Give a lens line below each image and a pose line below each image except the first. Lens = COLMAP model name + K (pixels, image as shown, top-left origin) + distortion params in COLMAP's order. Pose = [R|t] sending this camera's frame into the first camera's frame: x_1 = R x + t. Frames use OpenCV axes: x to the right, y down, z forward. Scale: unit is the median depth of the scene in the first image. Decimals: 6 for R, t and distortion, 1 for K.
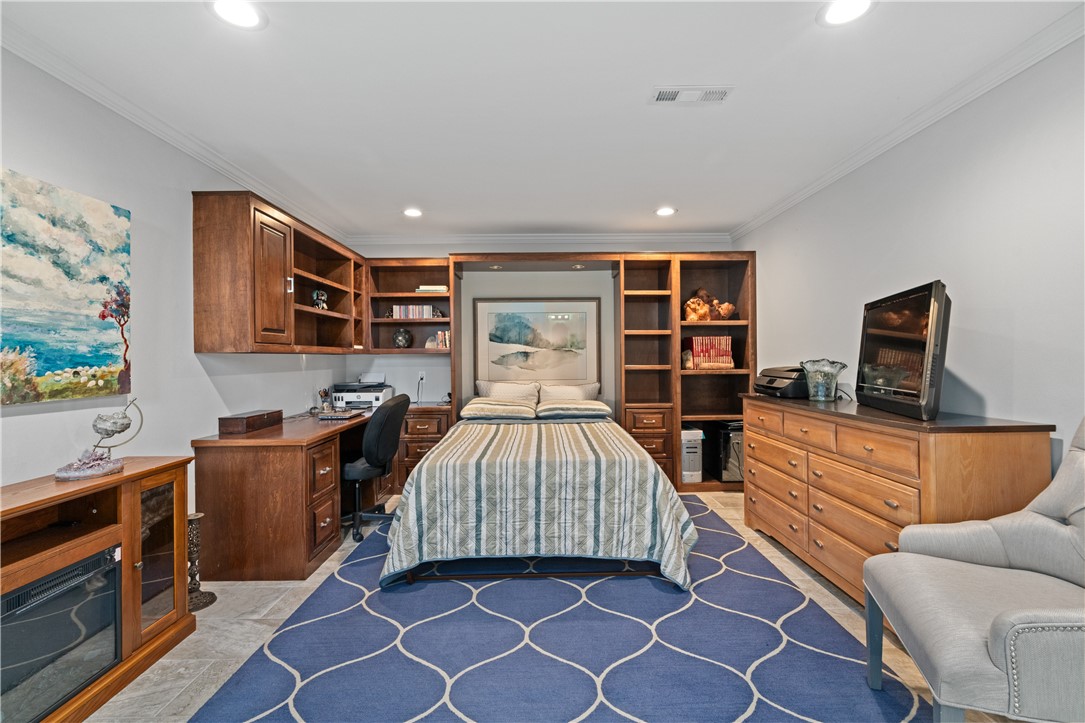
lens RADIAL K [[486.7, 0, 542.5], [0, 486.7, 355.4], [0, 0, 1]] dist [-0.016501, 0.009387]
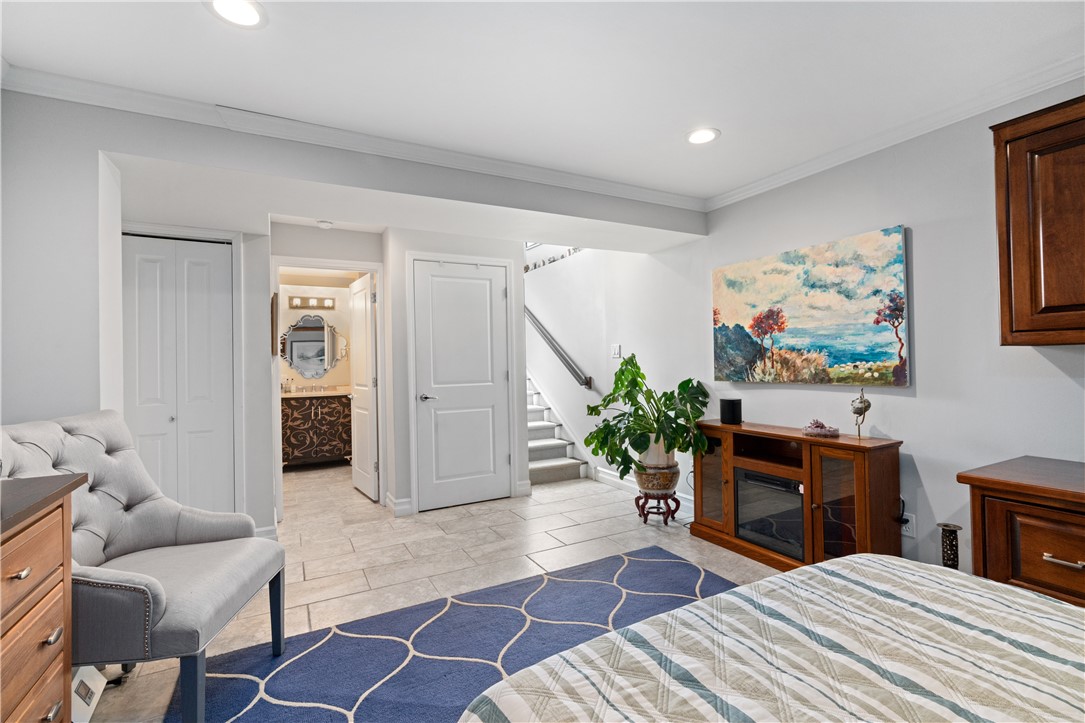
lens RADIAL K [[486.7, 0, 542.5], [0, 486.7, 355.4], [0, 0, 1]] dist [-0.016501, 0.009387]
pose [[-0.884412, 0.018921, -0.466322, 0.469077], [0.027279, 0.999565, -0.011178, -0.003837], [0.465908, -0.022606, -0.884544, 1.783267]]
